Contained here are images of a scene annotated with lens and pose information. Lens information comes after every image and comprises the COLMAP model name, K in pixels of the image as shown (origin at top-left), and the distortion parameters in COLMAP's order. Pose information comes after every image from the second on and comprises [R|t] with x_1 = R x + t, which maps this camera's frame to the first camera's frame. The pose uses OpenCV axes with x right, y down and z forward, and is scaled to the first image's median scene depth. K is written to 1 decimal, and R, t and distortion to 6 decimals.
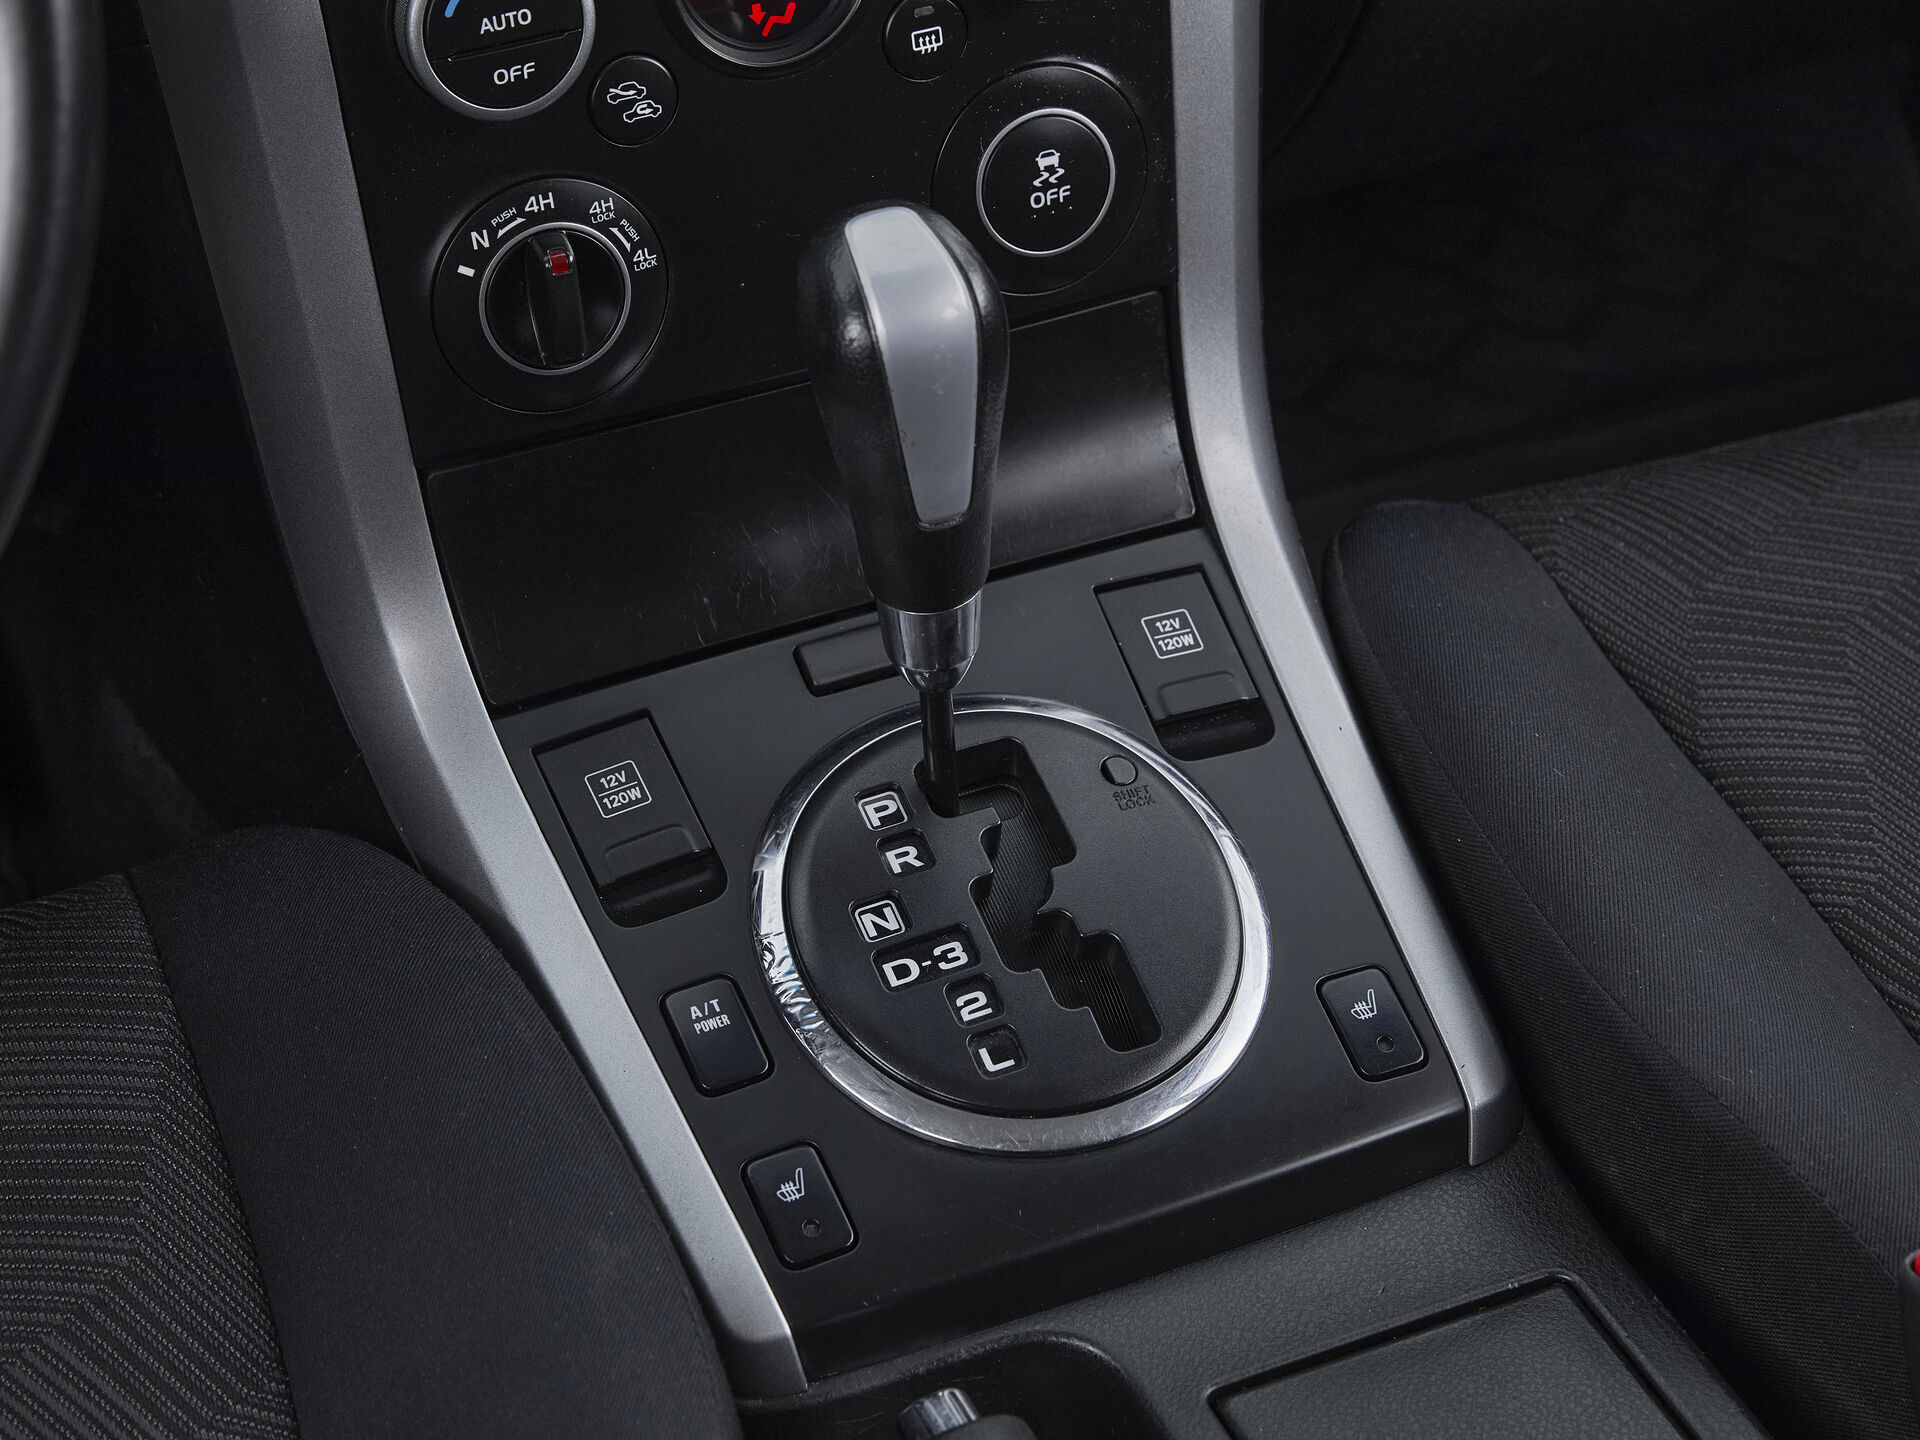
lens RADIAL K [[4180.0, 0, 961.4], [0, 4180.0, 640.6], [0, 0, 1]] dist [0.043797, -2.937869]
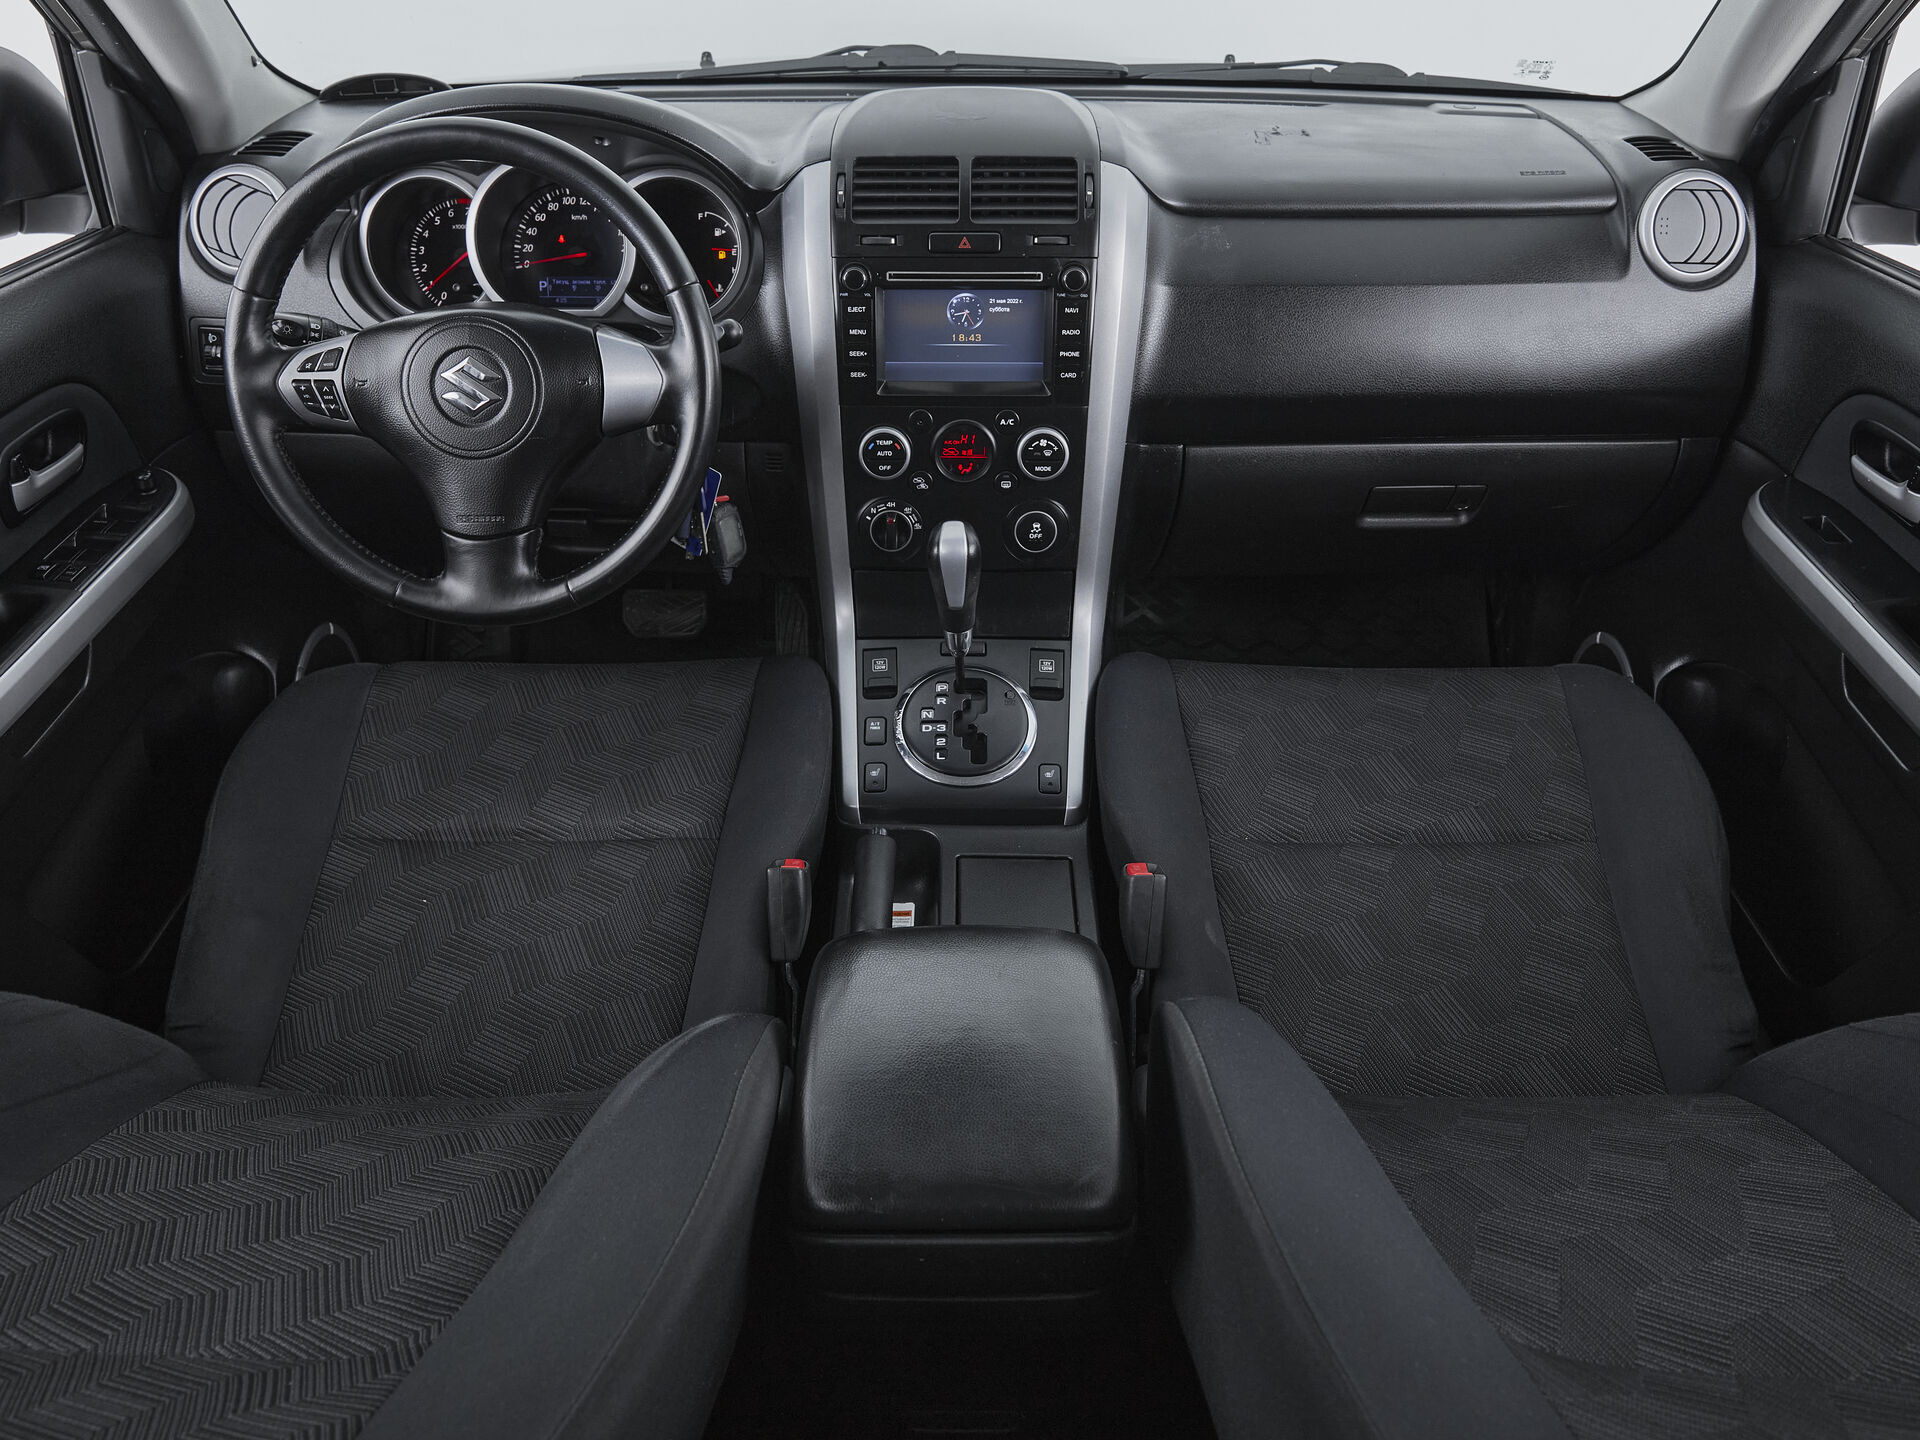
lens RADIAL K [[1523.0, 0, 960.0], [0, 1523.0, 720.0], [0, 0, 1]] dist [-0.007207, -0.000676]
pose [[0.907258, 0.254813, -0.334595, 0.454943], [-0.258123, 0.965465, 0.035354, 0.017344], [0.332049, 0.054291, 0.941698, -0.249811]]
